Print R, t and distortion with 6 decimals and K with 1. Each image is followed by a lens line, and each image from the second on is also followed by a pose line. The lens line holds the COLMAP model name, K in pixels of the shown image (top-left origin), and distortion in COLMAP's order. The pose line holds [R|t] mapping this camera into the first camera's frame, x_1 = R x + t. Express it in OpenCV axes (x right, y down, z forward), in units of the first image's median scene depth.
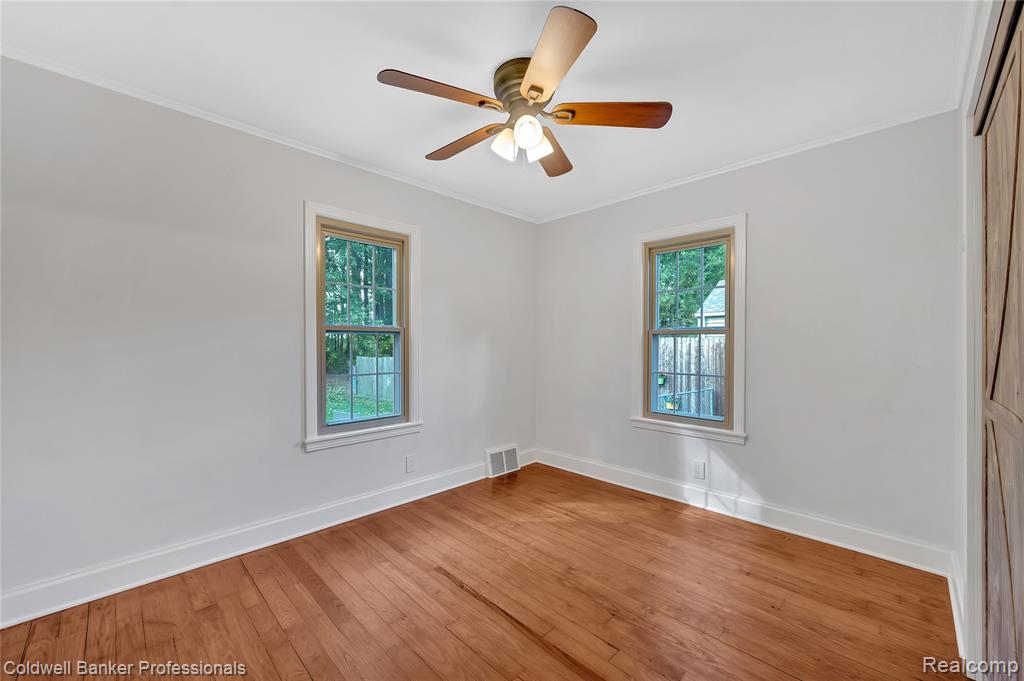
lens RADIAL K [[403.7, 0, 533.2], [0, 403.7, 342.1], [0, 0, 1]] dist [0.002377, 0.000118]
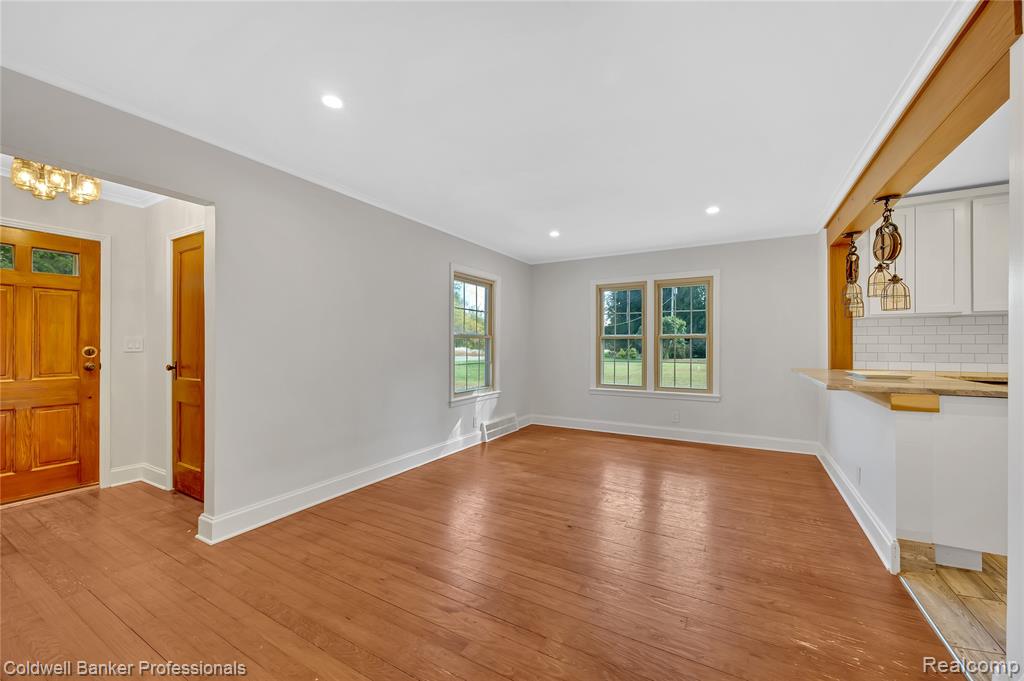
lens RADIAL K [[403.7, 0, 510.1], [0, 403.7, 342.7], [0, 0, 1]] dist [0.002377, 0.000118]
pose [[0.972399, 0.000099, 0.233325, -0.593195], [0.000538, 0.999996, -0.002666, 0.000684], [-0.233324, 0.002718, 0.972395, -0.614416]]
